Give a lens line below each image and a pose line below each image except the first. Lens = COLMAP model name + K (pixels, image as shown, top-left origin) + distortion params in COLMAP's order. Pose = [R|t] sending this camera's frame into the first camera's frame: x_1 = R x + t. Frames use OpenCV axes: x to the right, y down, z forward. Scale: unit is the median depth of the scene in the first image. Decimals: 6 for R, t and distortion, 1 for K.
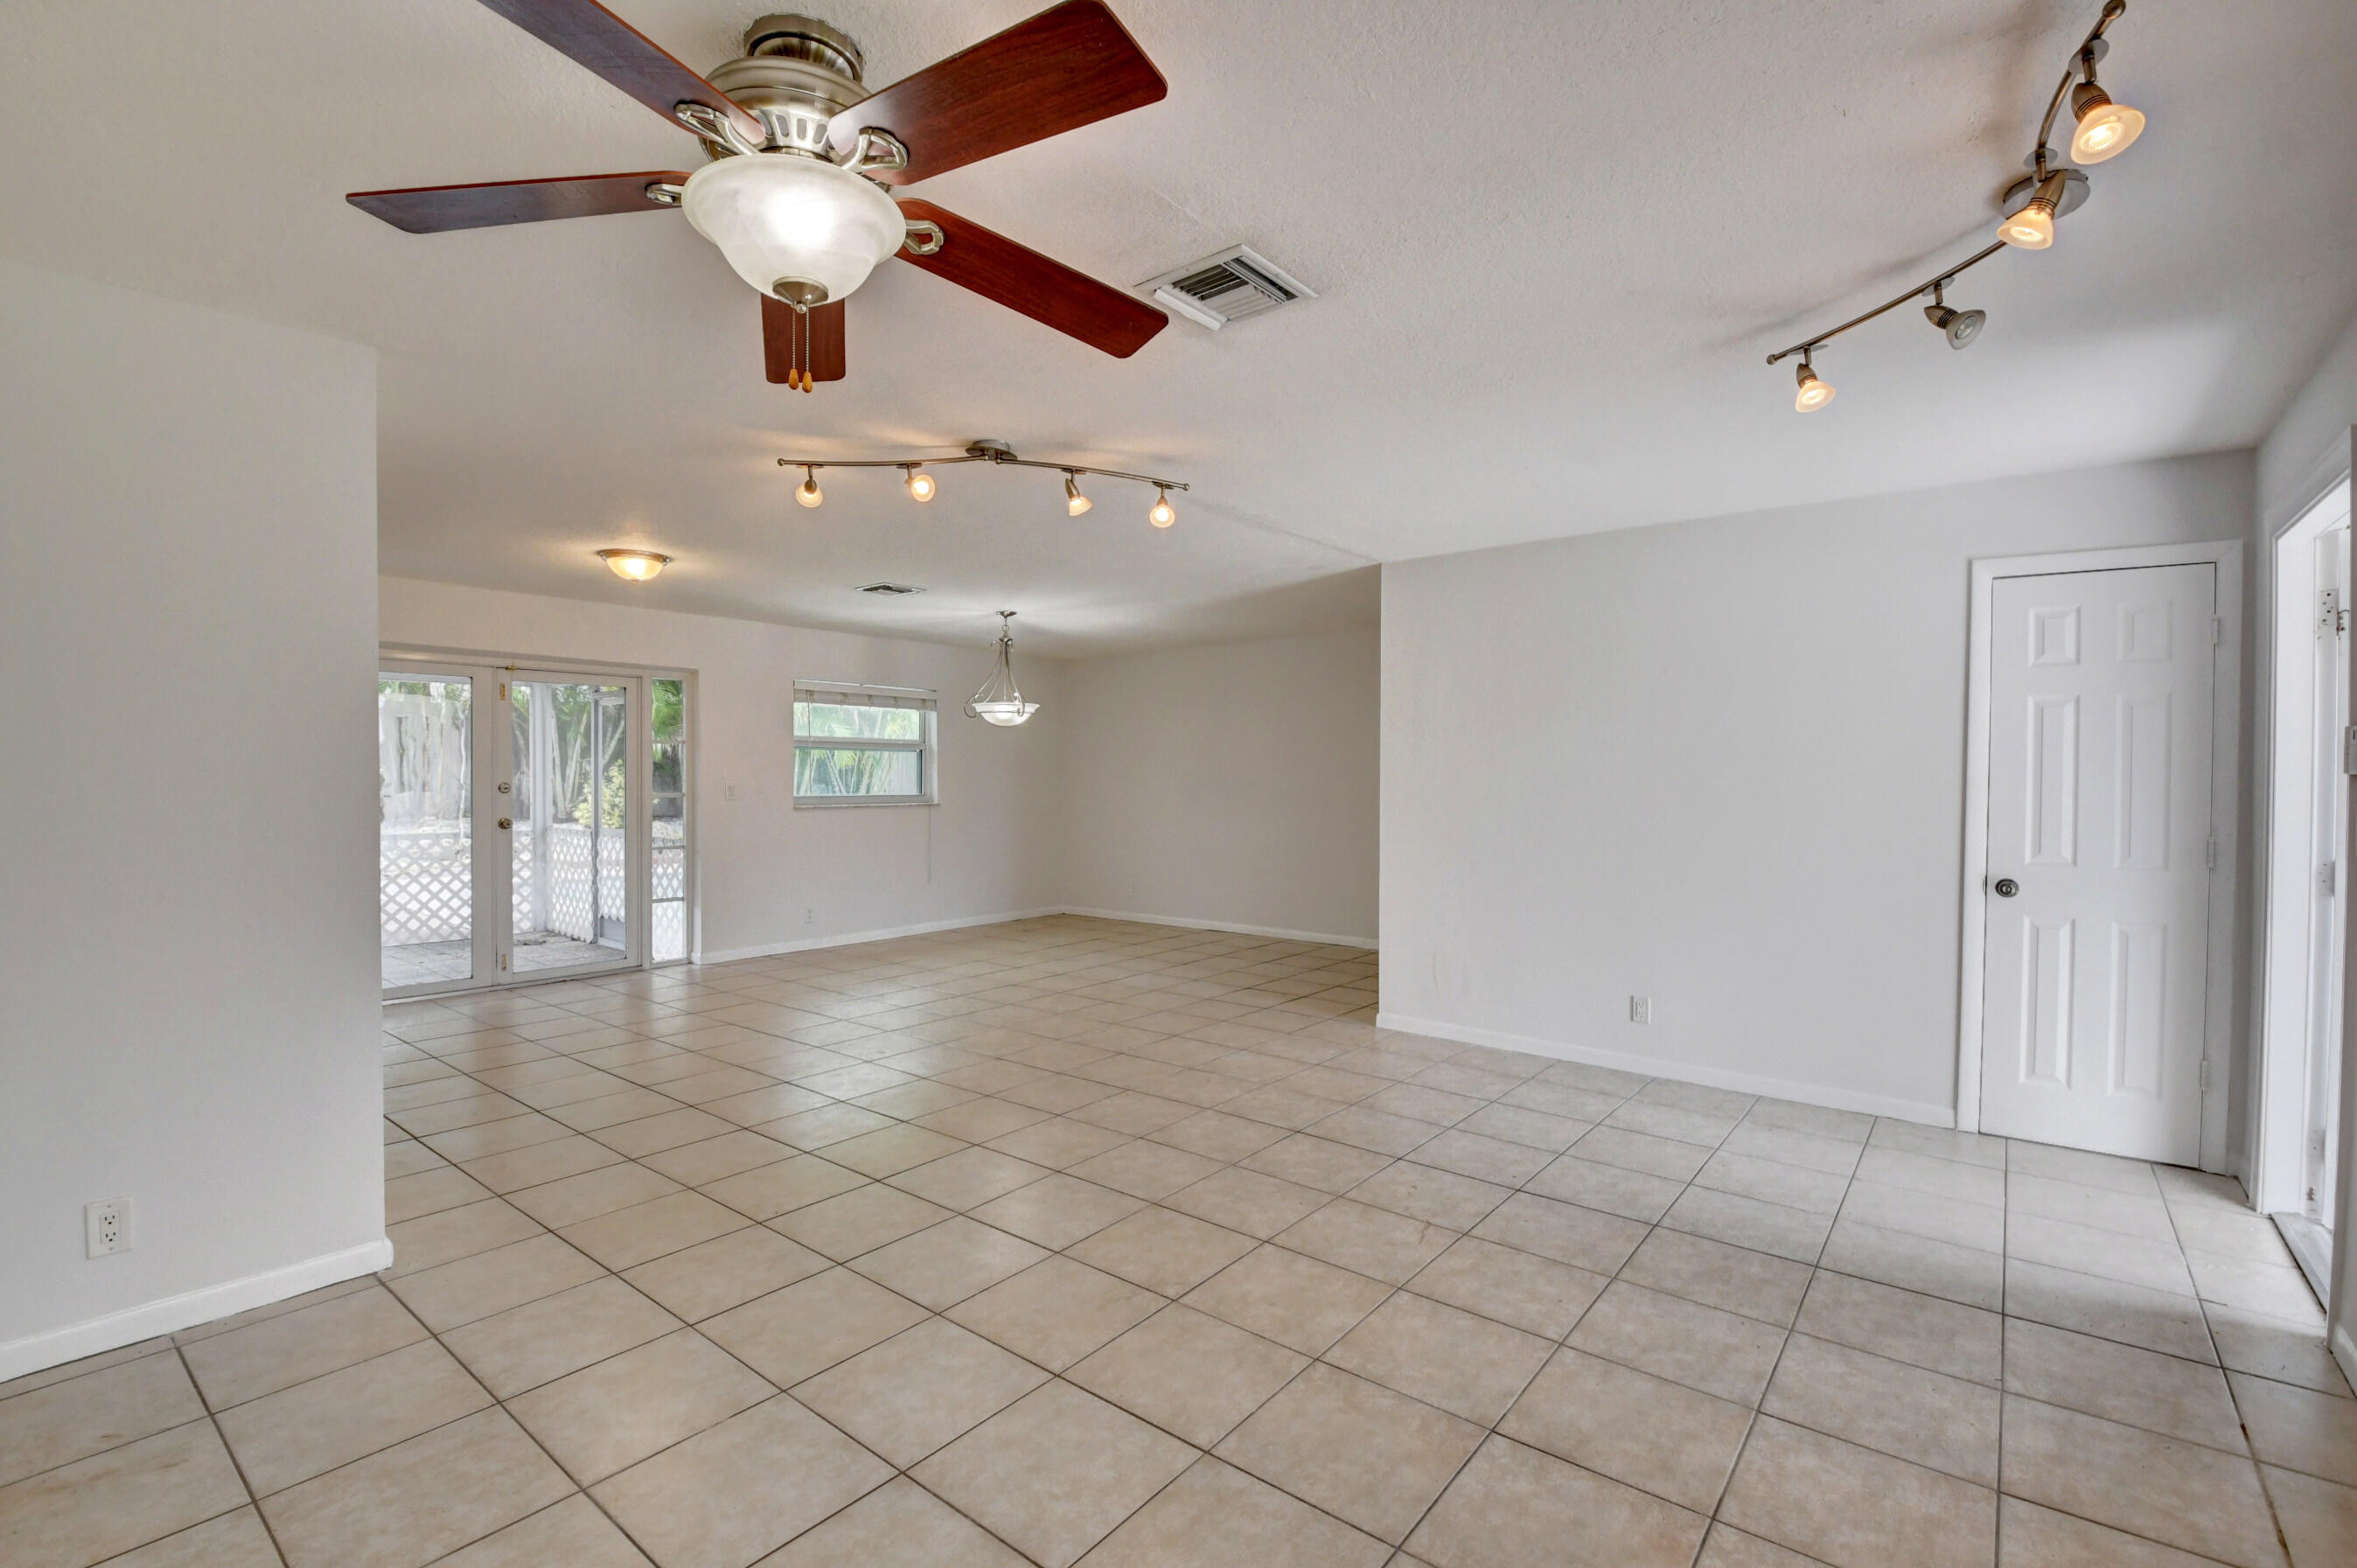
lens RADIAL K [[1036.5, 0, 1176.9], [0, 1036.5, 784.3], [0, 0, 1]] dist [0.019900, -0.031210]
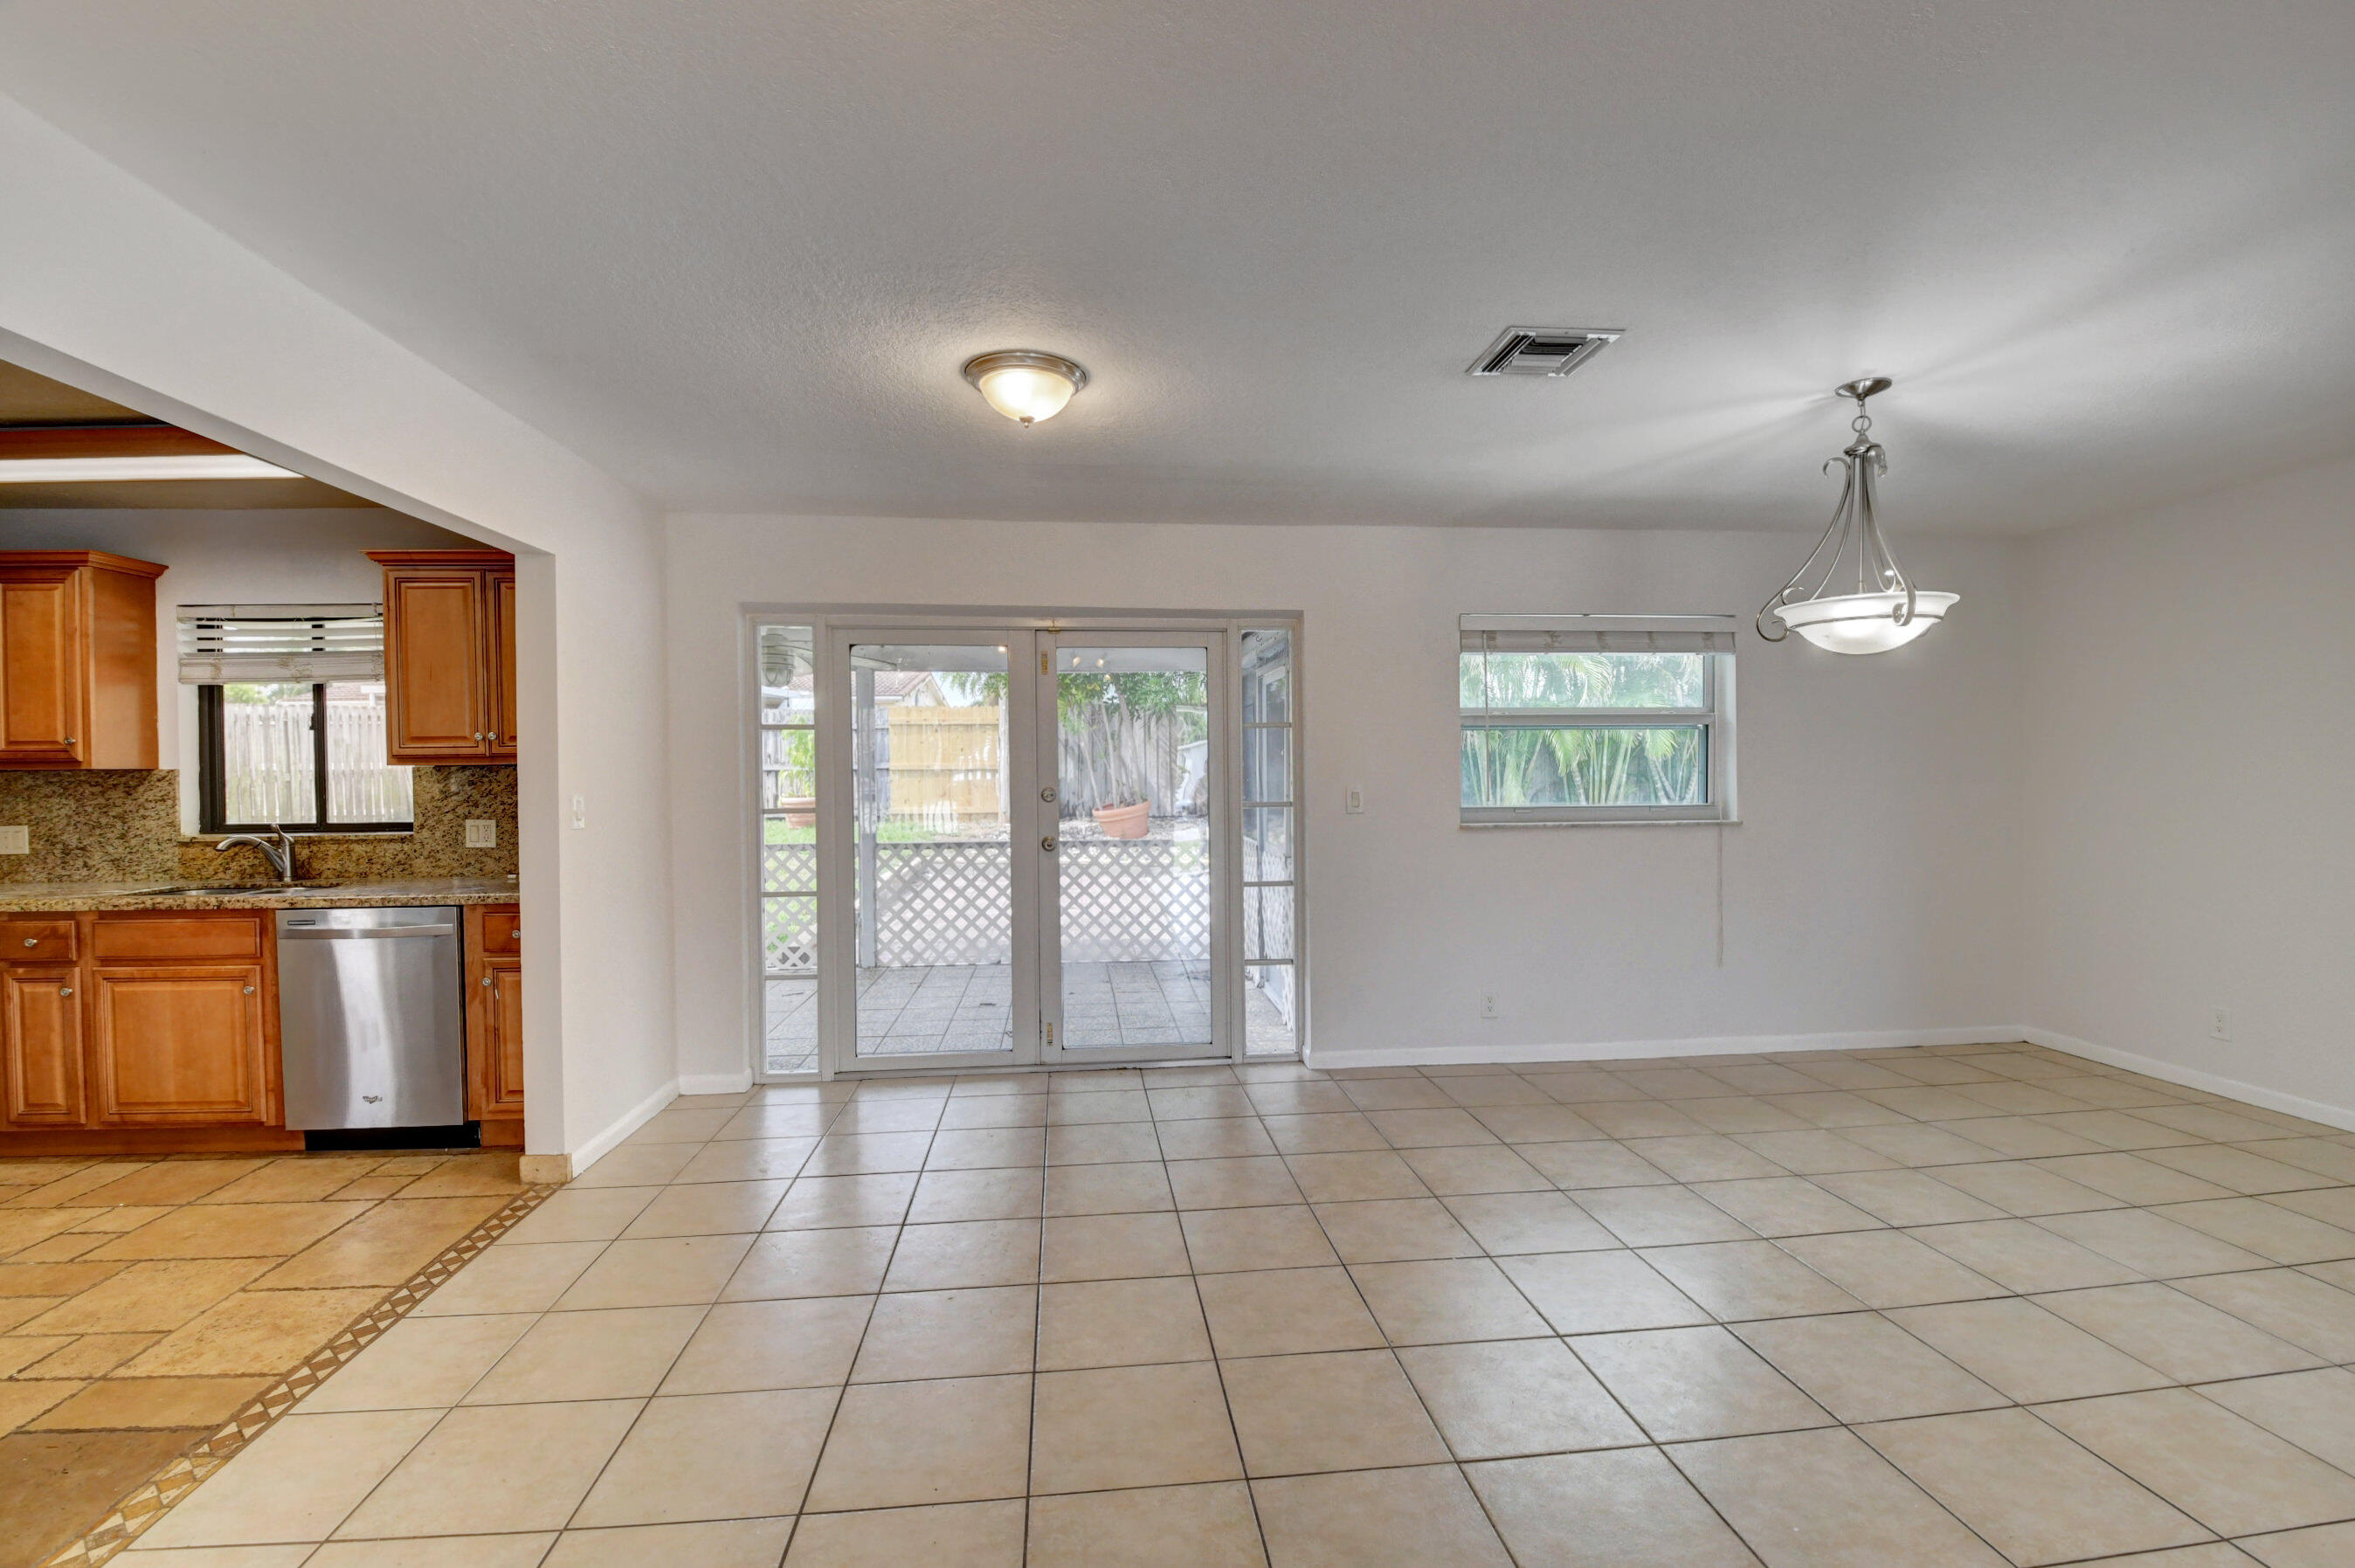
lens RADIAL K [[1035.7, 0, 1175.9], [0, 1035.7, 784.3], [0, 0, 1]] dist [0.019900, -0.031210]
pose [[0.703684, 0.000118, -0.710513, -0.061355], [0.004784, 0.999977, 0.004903, -0.006292], [0.710497, -0.006849, 0.703667, 0.501758]]
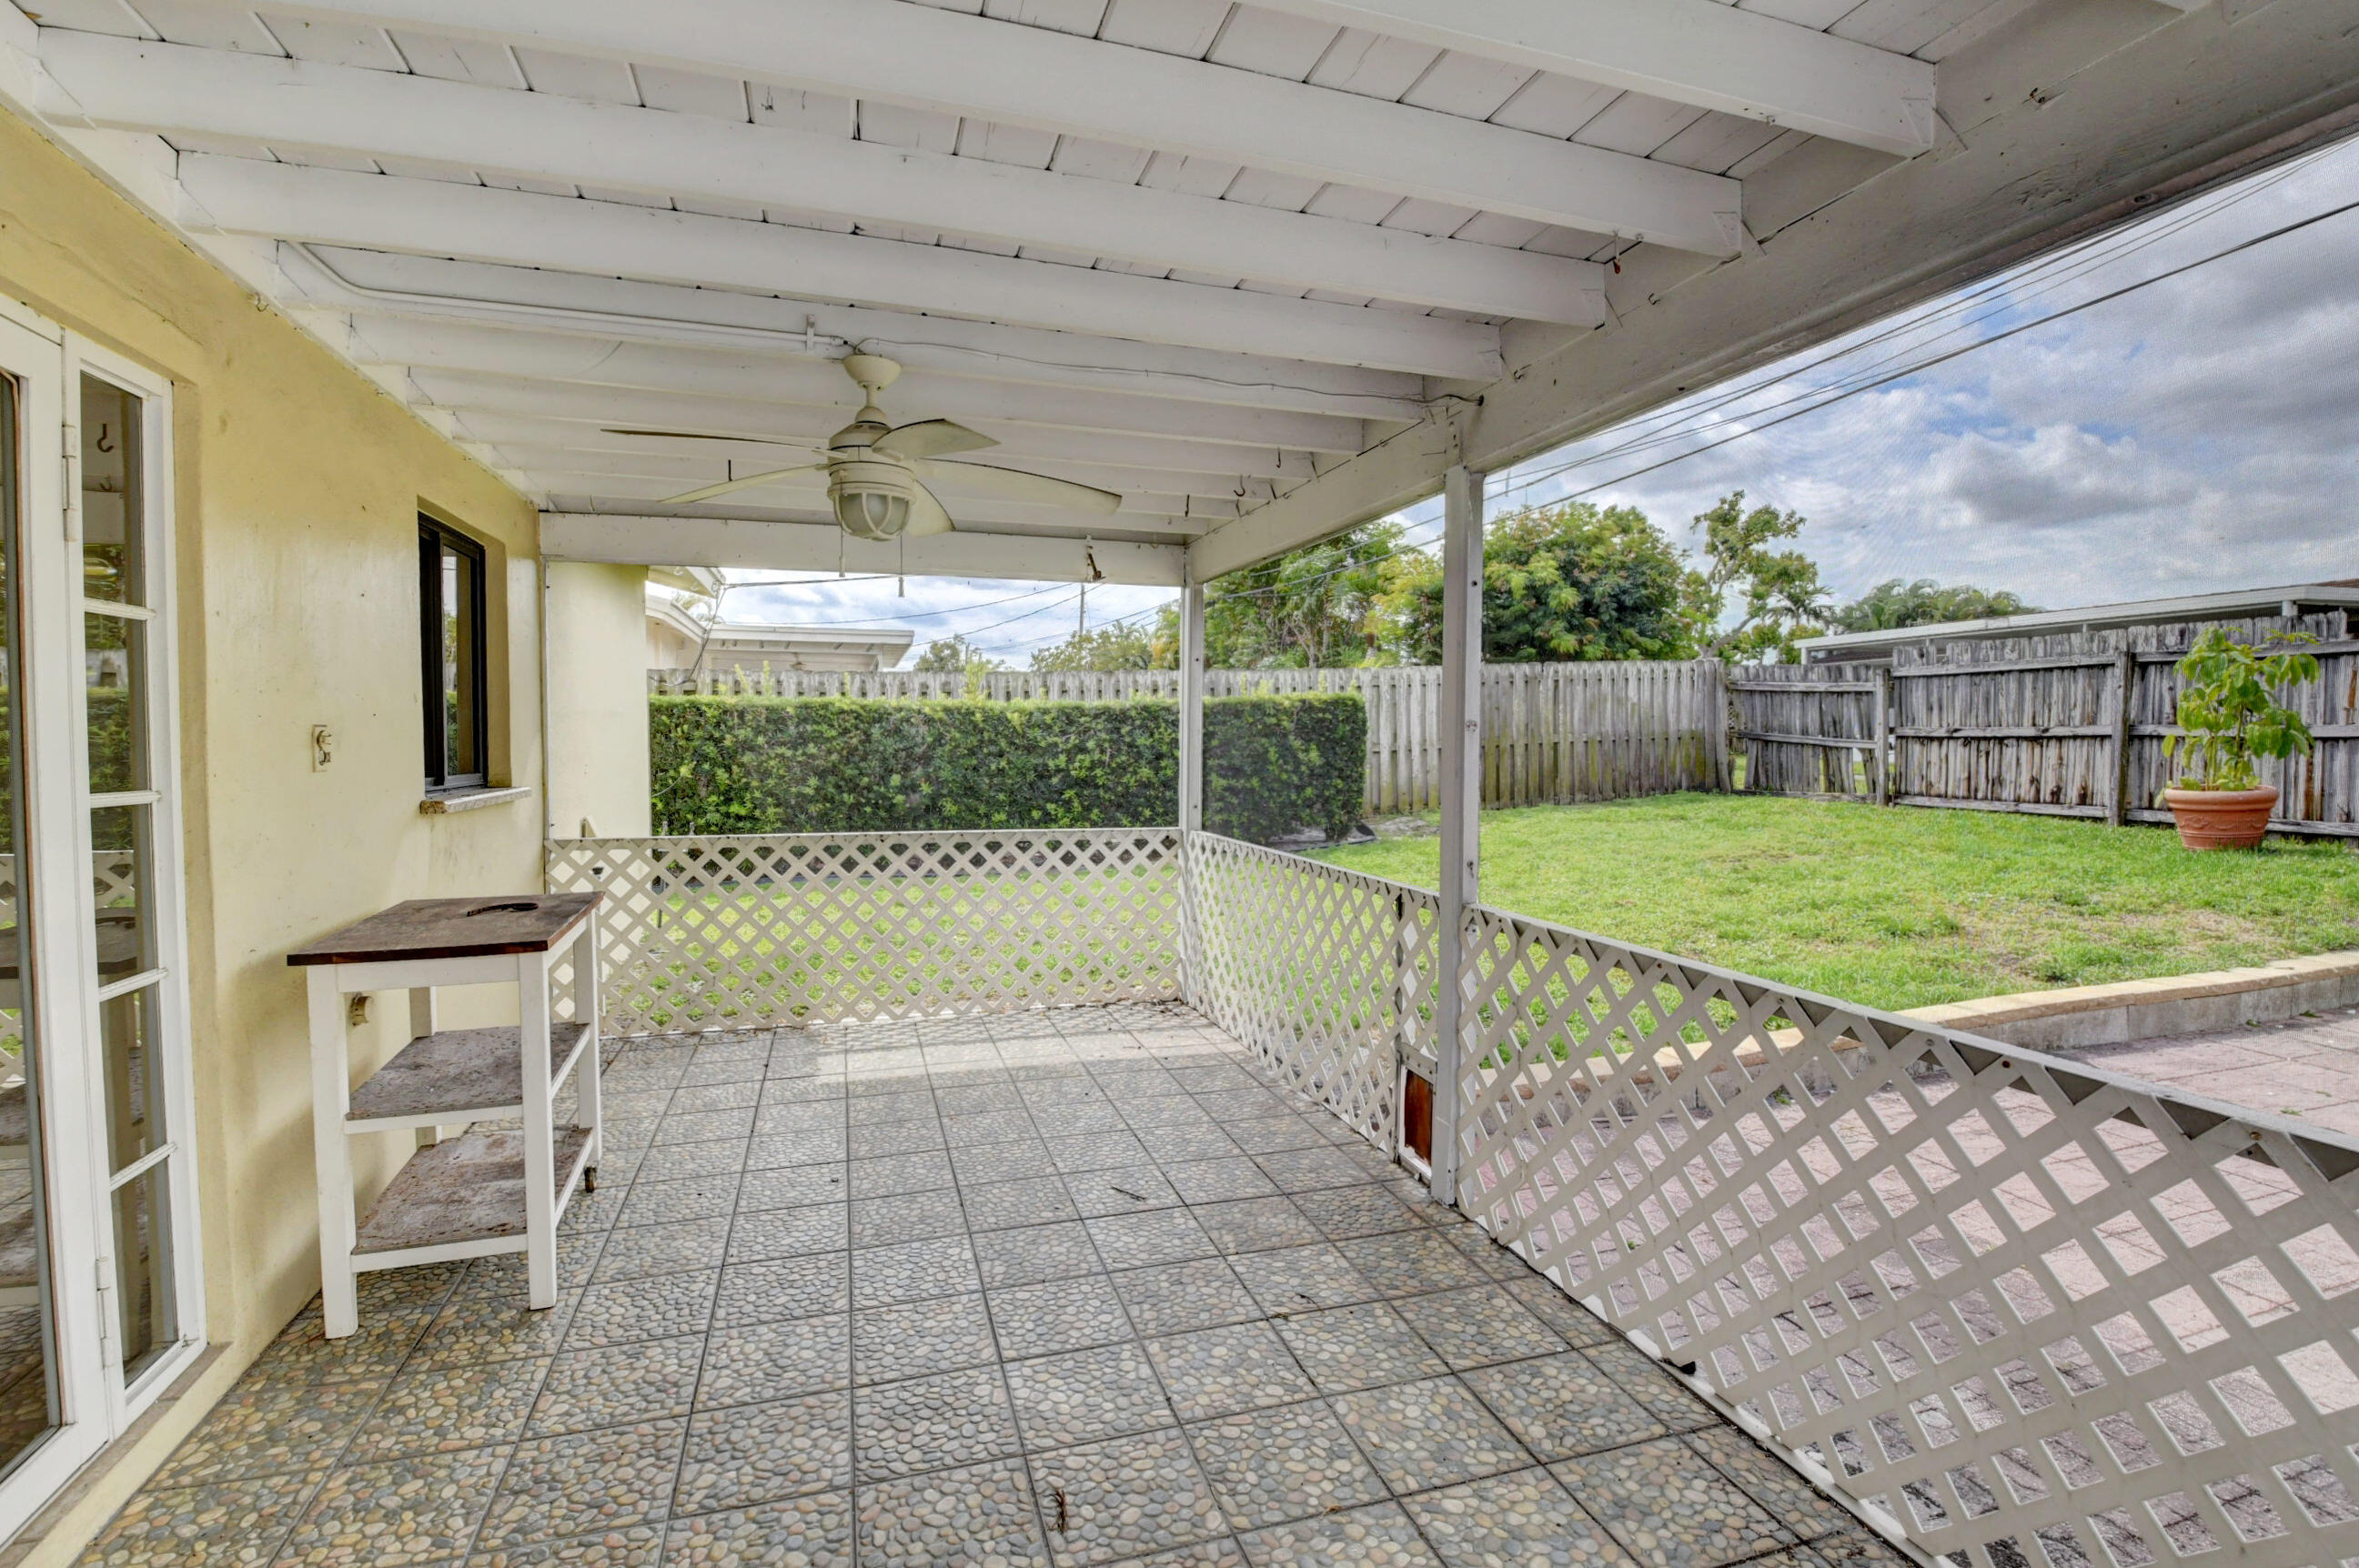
lens RADIAL K [[1077.5, 0, 1179.5], [0, 1077.5, 784.0], [0, 0, 1]] dist [0.011138, -0.029142]
pose [[-0.558249, 0.026905, -0.829237, -0.610457], [-0.018529, 0.998820, 0.044881, -0.008307], [0.829466, 0.040420, -0.557092, 1.186283]]
